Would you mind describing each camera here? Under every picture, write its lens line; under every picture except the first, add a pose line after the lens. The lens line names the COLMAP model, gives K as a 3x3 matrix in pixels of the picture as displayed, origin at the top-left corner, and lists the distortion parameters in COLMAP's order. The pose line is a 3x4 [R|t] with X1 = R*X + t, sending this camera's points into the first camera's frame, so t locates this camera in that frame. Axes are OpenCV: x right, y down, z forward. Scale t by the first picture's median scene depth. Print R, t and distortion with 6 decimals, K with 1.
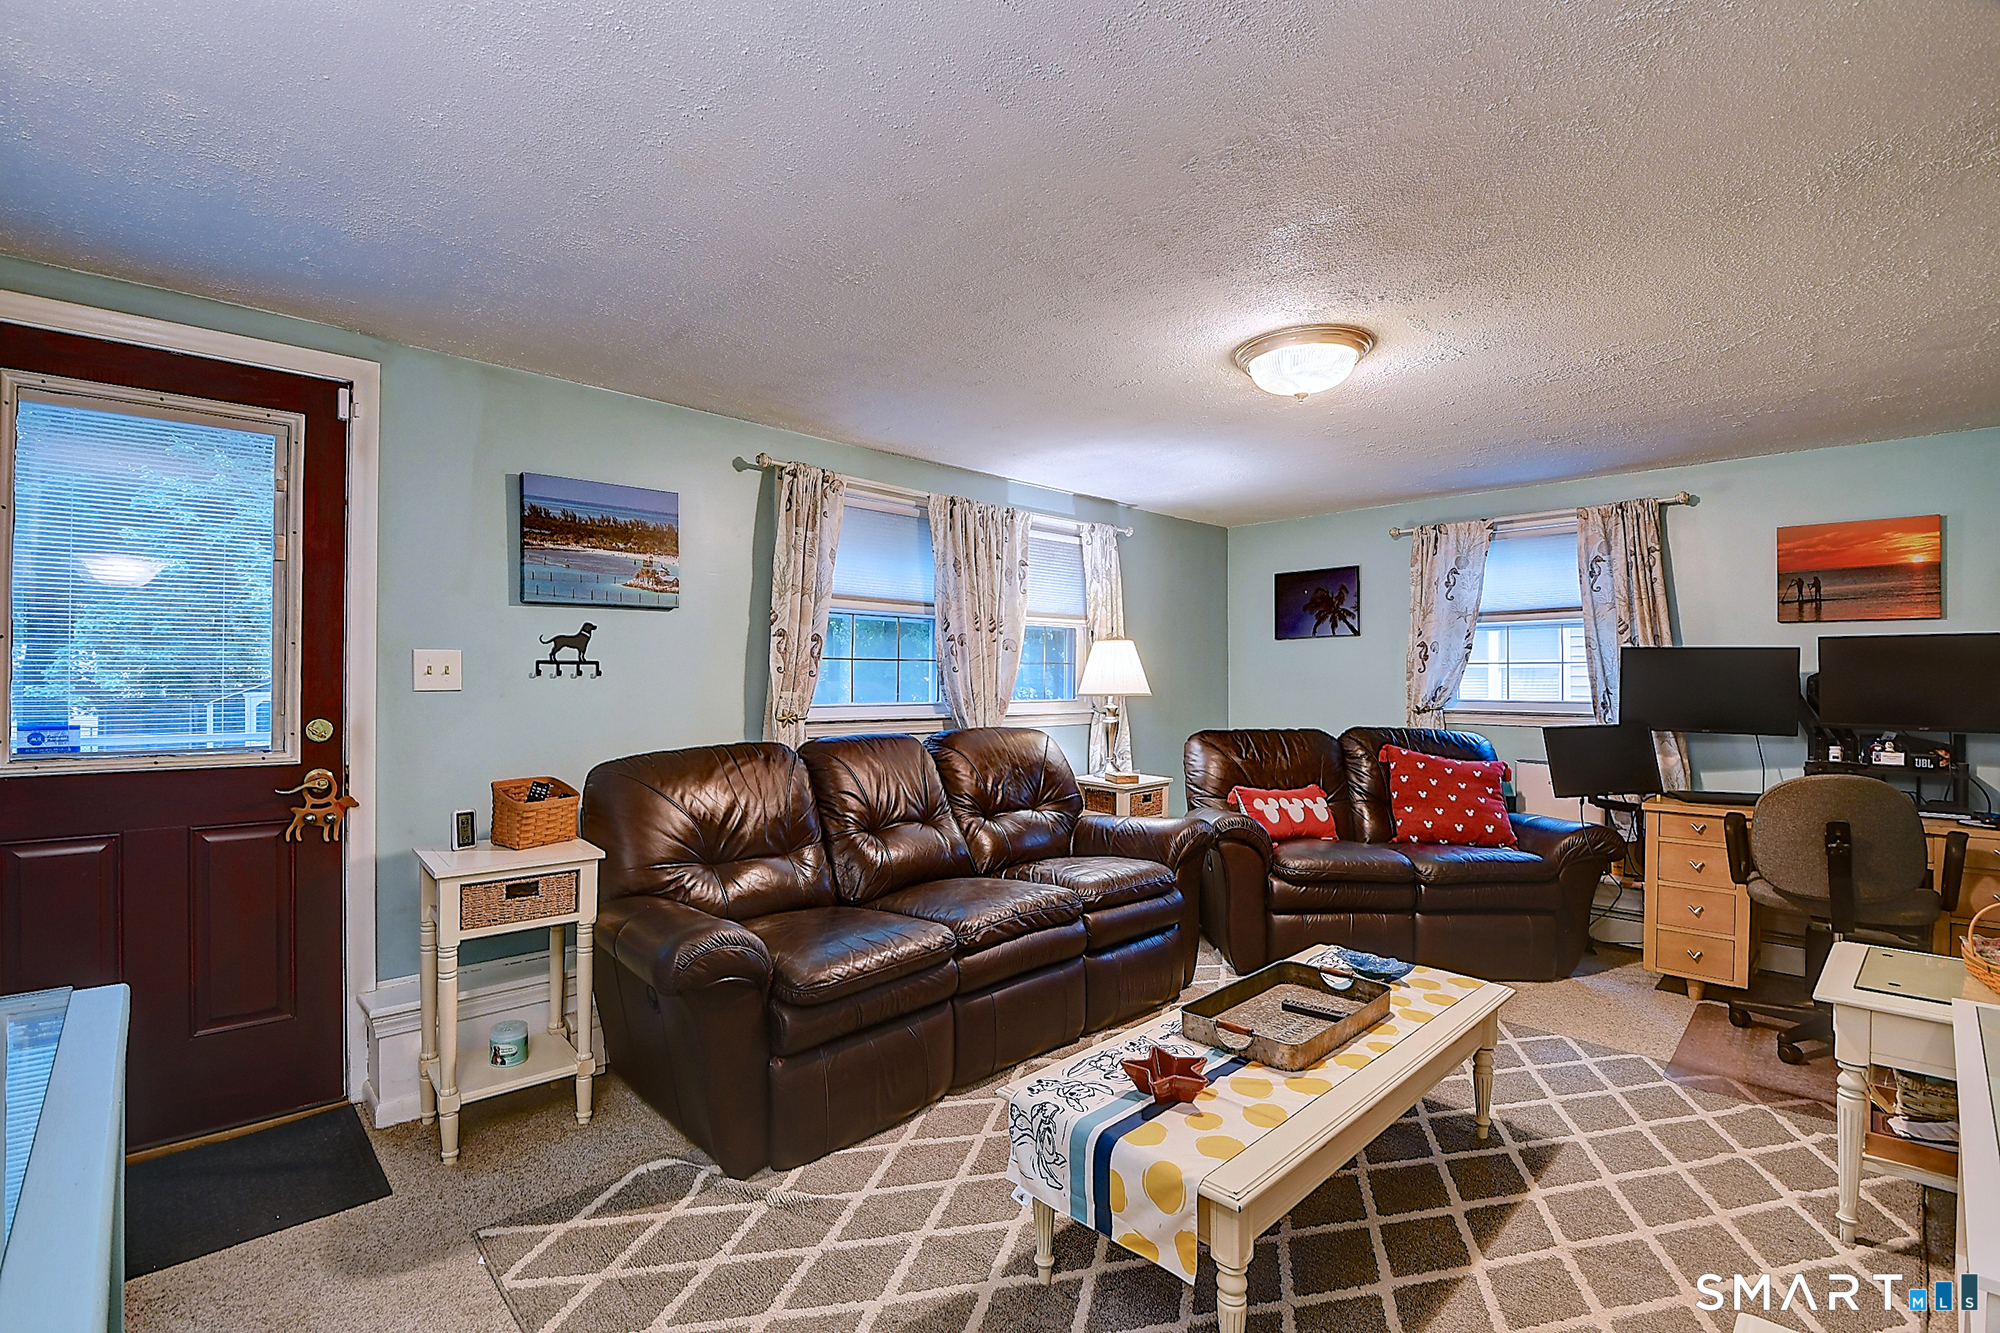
lens RADIAL K [[883.6, 0, 986.6], [0, 883.6, 663.0], [0, 0, 1]] dist [-0.007880, -0.010050]
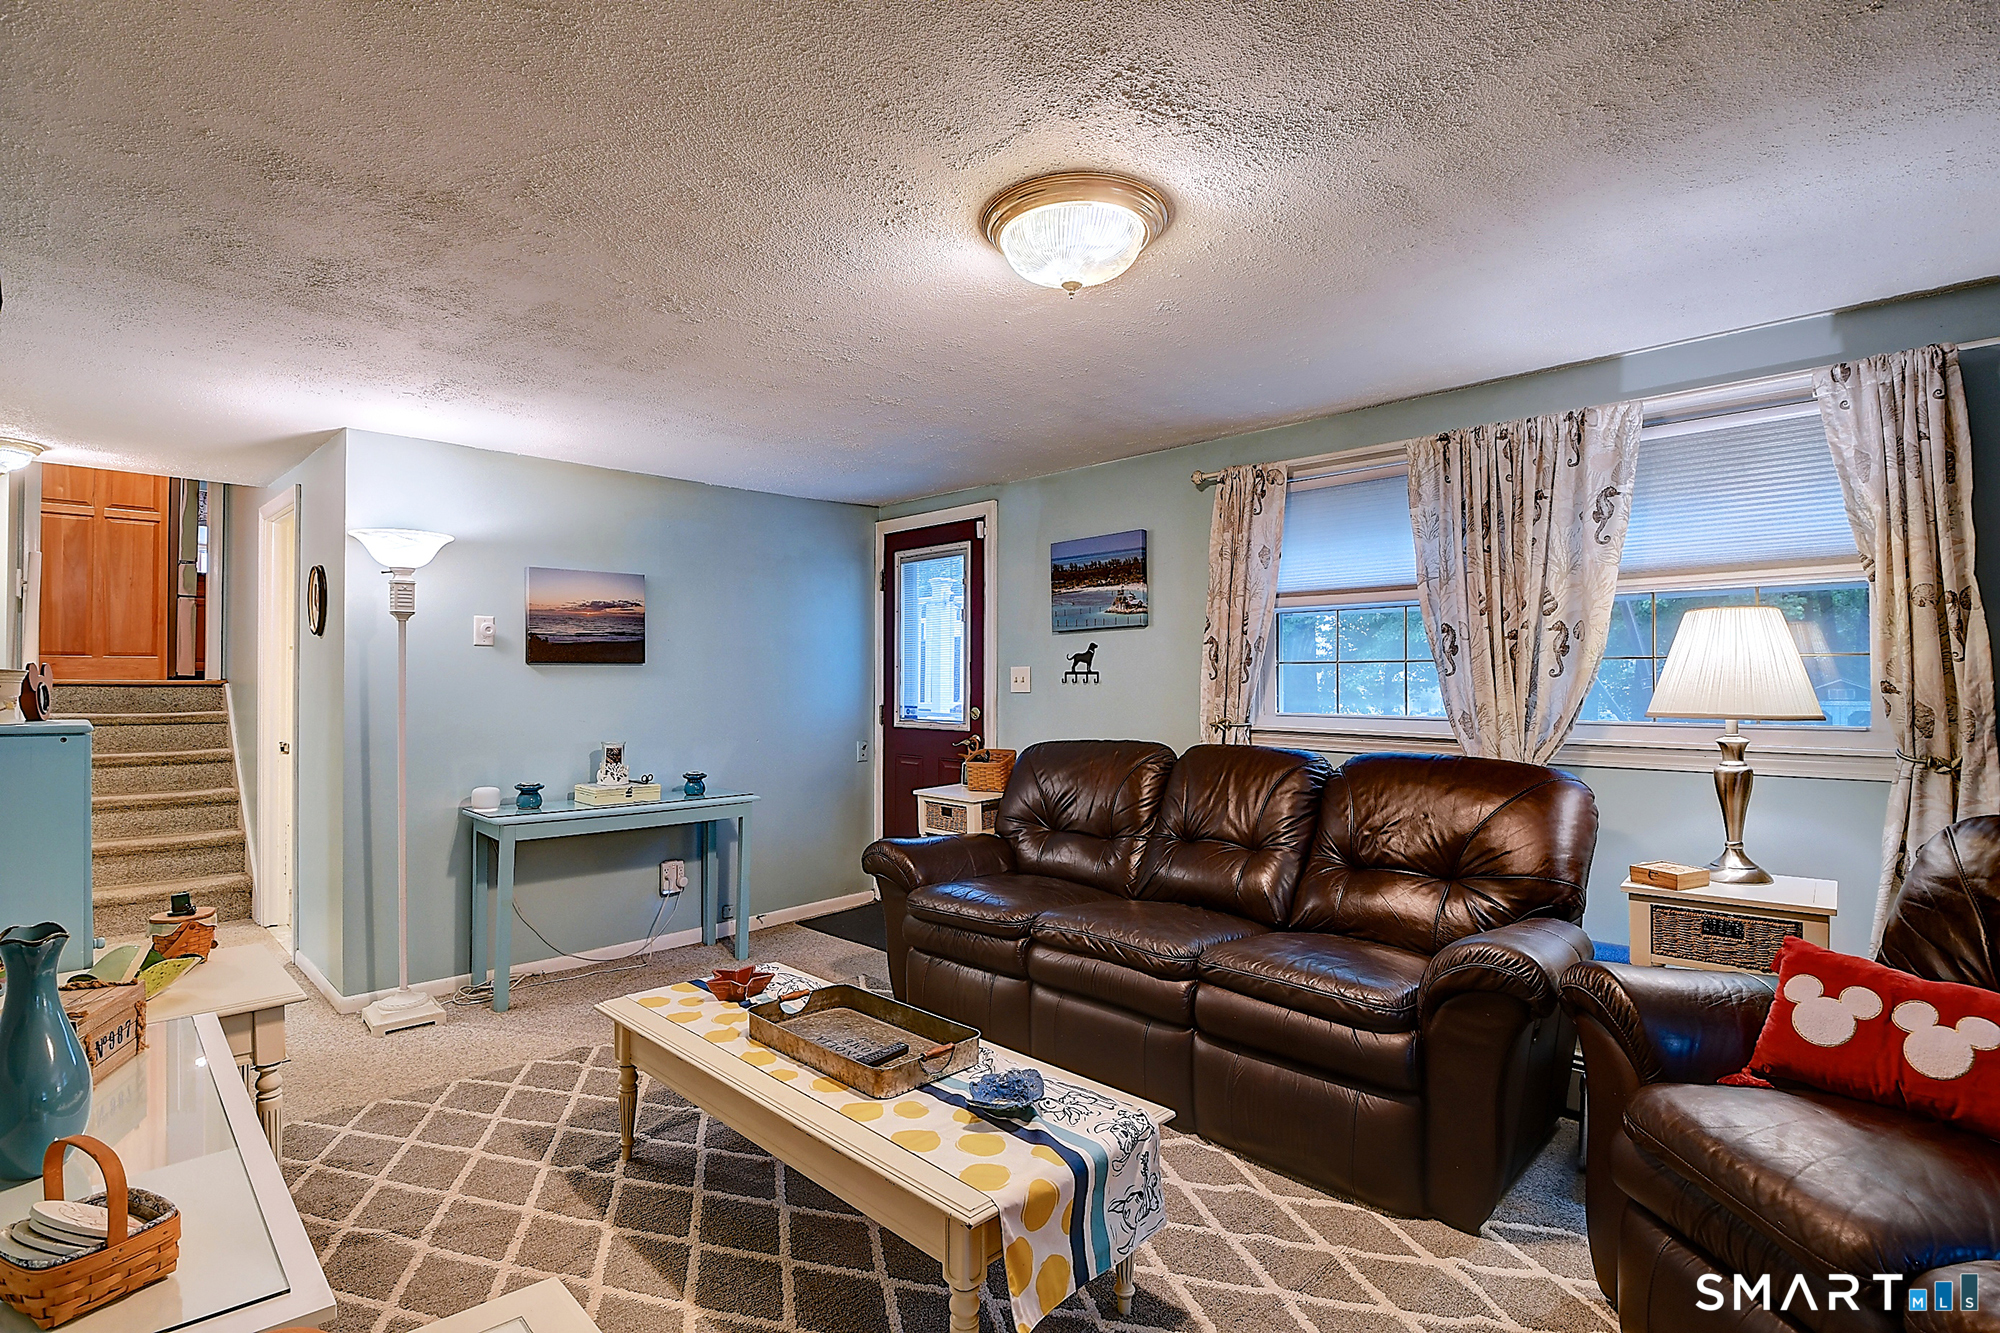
lens RADIAL K [[960.0, 0, 988.0], [0, 960.0, 669.9], [0, 0, 1]] dist [0.016613, 0.000180]
pose [[0.021280, -0.014658, -0.999666, 1.030644], [0.019774, 0.999703, -0.014238, 0.013325], [0.999578, -0.019465, 0.021564, 0.830552]]
